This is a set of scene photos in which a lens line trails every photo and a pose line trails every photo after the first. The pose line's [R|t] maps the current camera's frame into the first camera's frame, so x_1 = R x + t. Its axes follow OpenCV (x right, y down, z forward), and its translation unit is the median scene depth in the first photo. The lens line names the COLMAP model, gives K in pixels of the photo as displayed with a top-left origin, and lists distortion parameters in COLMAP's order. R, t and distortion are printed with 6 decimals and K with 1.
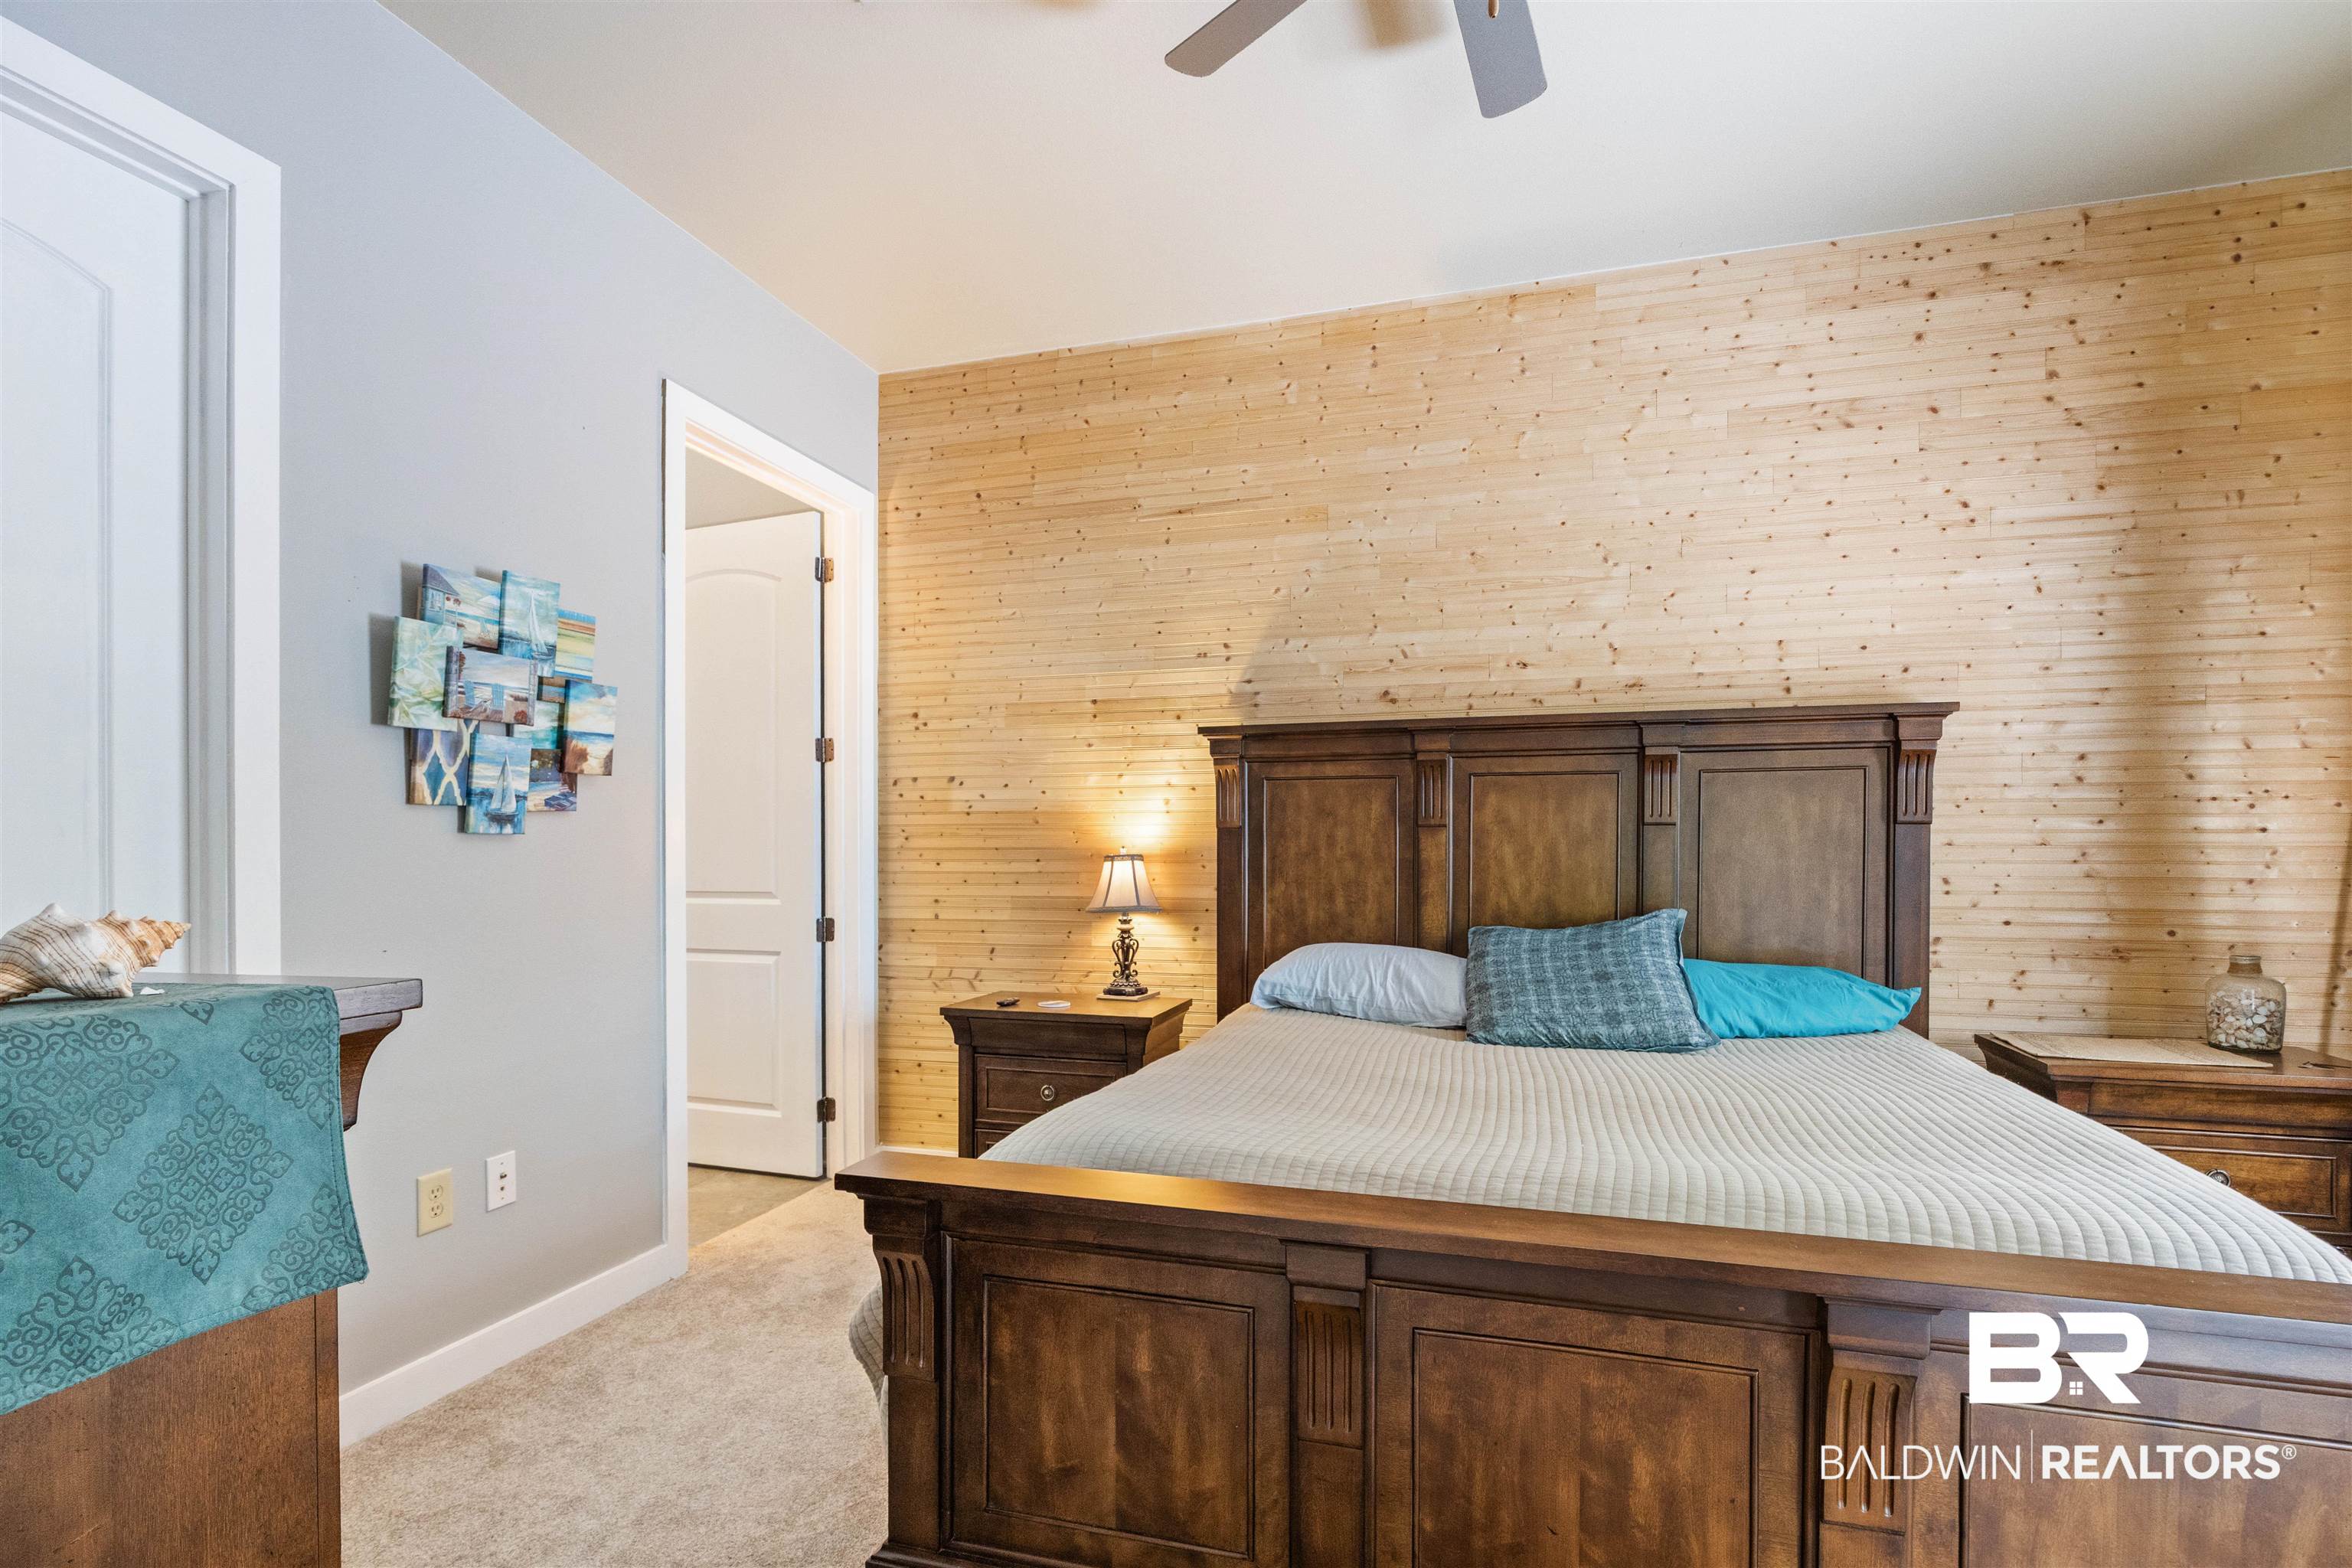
lens RADIAL K [[1121.3, 0, 1179.2], [0, 1121.3, 851.5], [0, 0, 1]] dist [-0.012804, 0.000832]
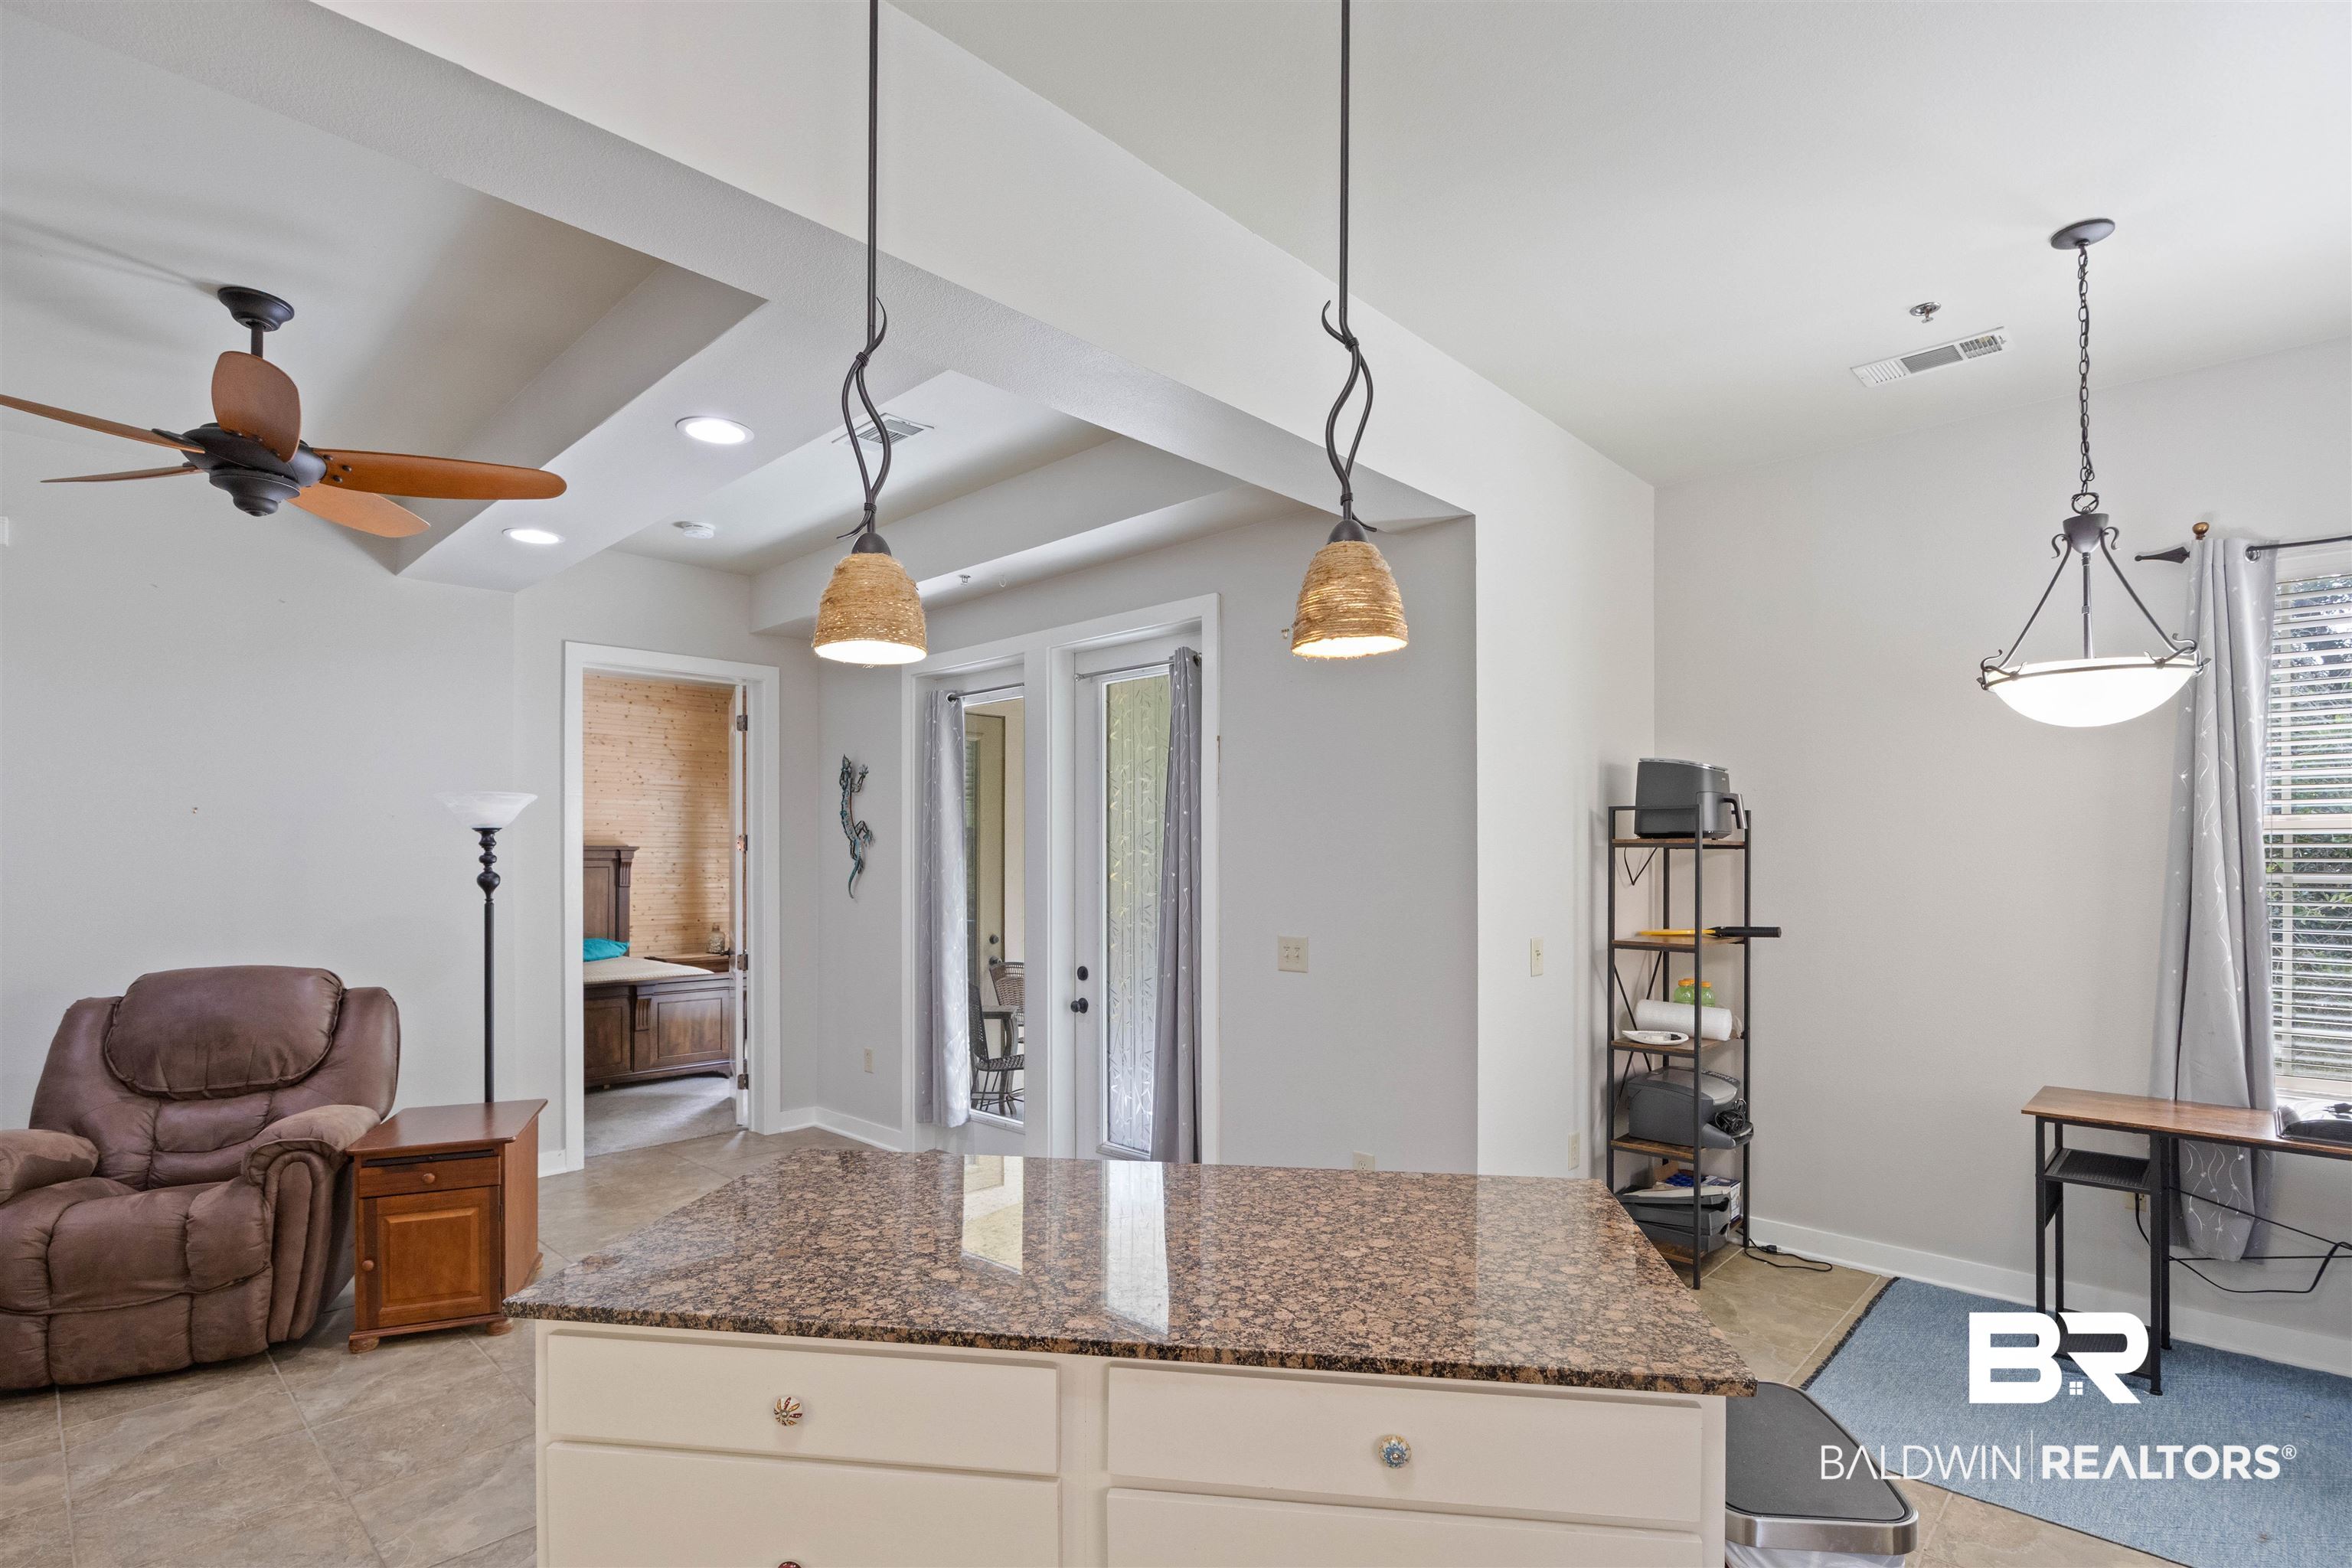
lens RADIAL K [[1121.3, 0, 1194.9], [0, 1121.3, 850.4], [0, 0, 1]] dist [-0.012804, 0.000832]
pose [[0.434748, 0.006596, 0.900528, -1.317527], [0.003198, 0.999956, -0.008868, -0.089481], [-0.900546, 0.006736, 0.434708, -1.604589]]
